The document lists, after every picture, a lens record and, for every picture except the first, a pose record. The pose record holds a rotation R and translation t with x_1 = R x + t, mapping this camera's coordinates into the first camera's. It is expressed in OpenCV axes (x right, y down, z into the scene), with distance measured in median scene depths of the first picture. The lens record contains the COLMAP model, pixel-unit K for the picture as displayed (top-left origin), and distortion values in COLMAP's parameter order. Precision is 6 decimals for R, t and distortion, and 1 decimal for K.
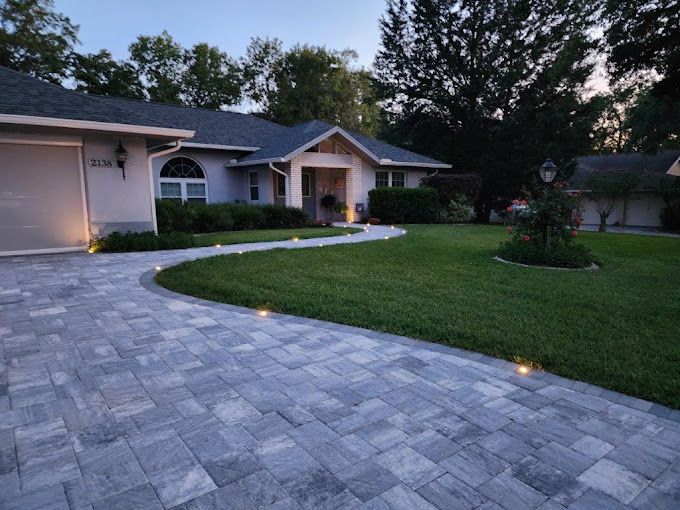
lens RADIAL K [[448.7, 0, 352.9], [0, 448.7, 256.6], [0, 0, 1]] dist [0.096582, -0.087676]
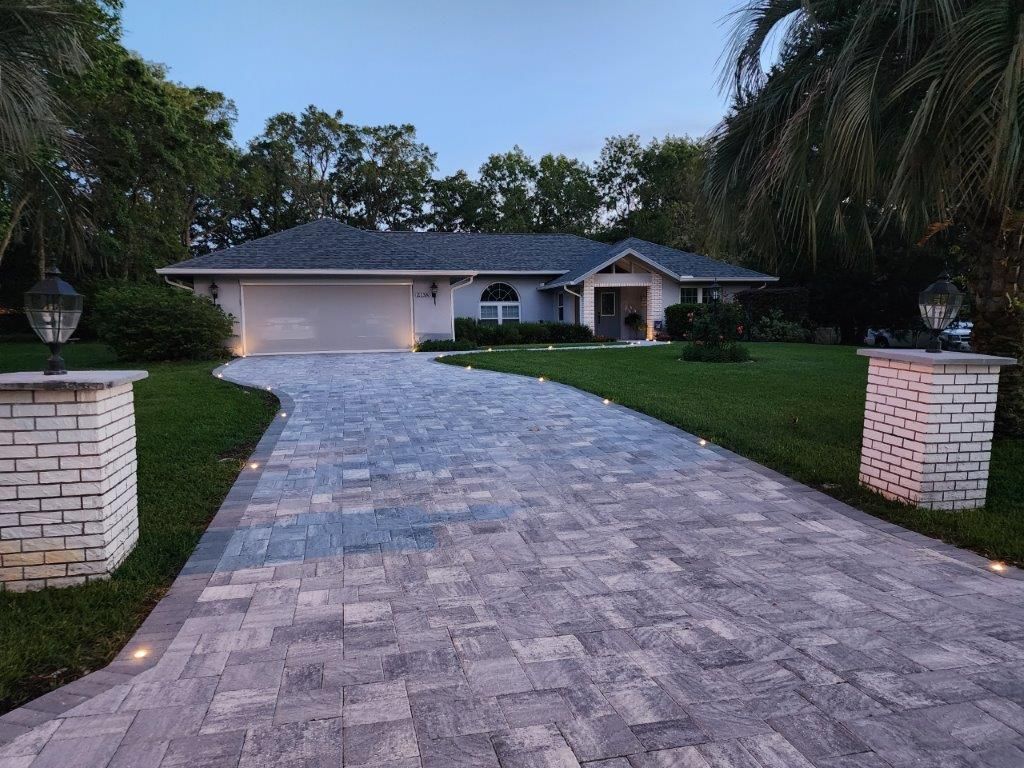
lens RADIAL K [[675.7, 0, 531.4], [0, 675.7, 386.4], [0, 0, 1]] dist [0.096582, -0.087676]
pose [[0.917041, 0.025065, -0.398005, 0.359539], [-0.039169, 0.998858, -0.027344, 0.077072], [0.396866, 0.040665, 0.916976, -0.477929]]
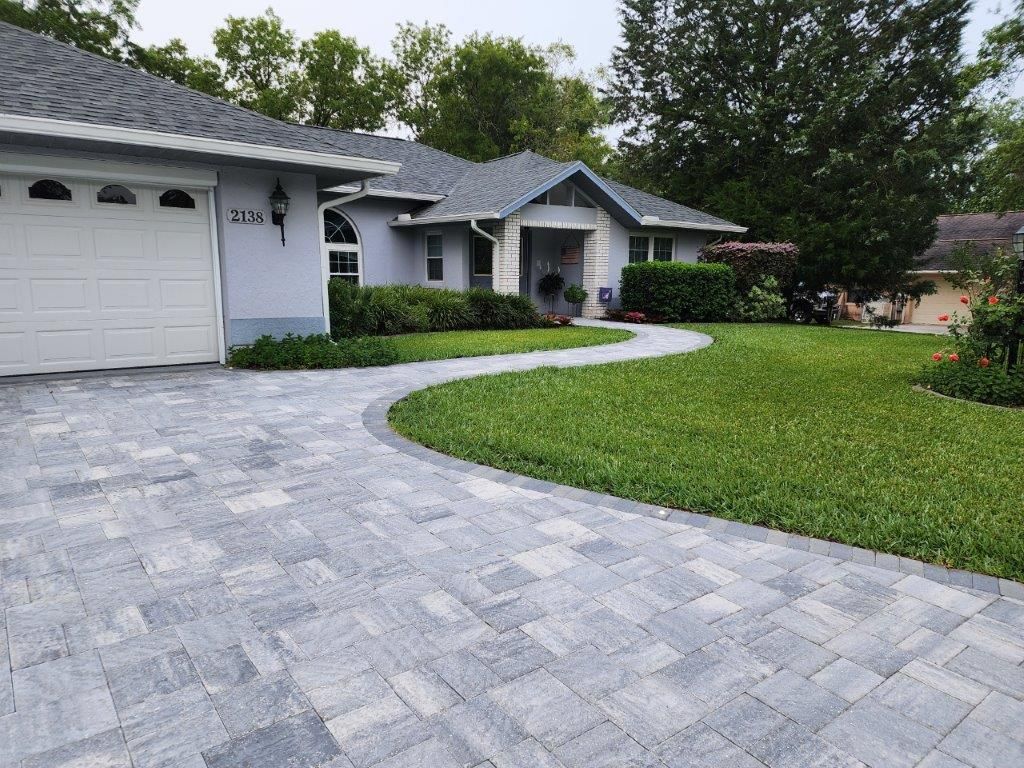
lens RADIAL K [[679.7, 0, 512.0], [0, 679.7, 384.0], [0, 0, 1]] dist [0.050485, -0.031961]
pose [[0.999771, 0.017949, -0.011667, -0.100862], [-0.017630, 0.999482, 0.026906, -0.010251], [0.012144, -0.026694, 0.999570, 0.064046]]
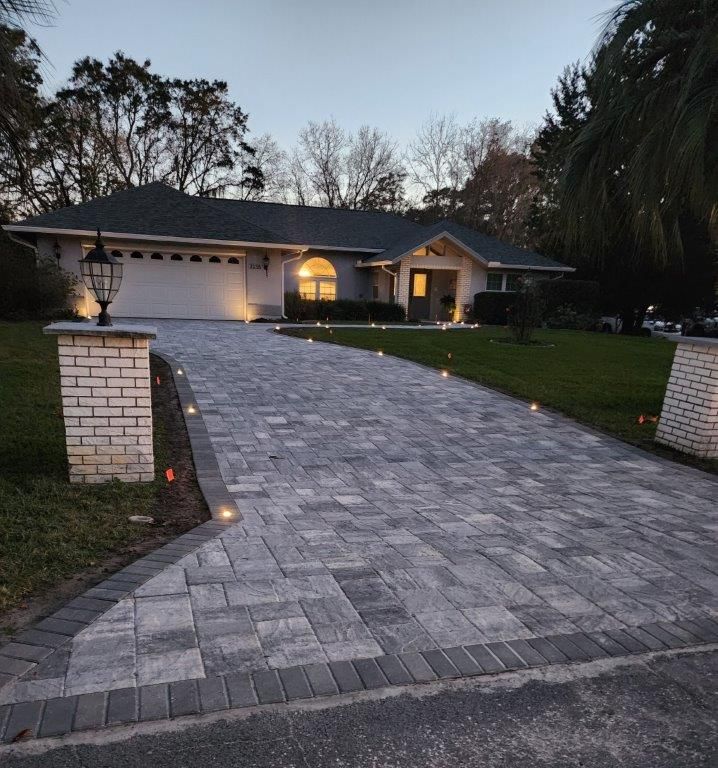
lens RADIAL K [[629.3, 0, 370.3], [0, 629.3, 482.3], [0, 0, 1]] dist [0.099031, -0.075800]
pose [[0.941875, 0.126383, -0.311286, 0.332829], [-0.081481, 0.984815, 0.153298, 0.087659], [0.325933, -0.119023, 0.937870, -0.564361]]
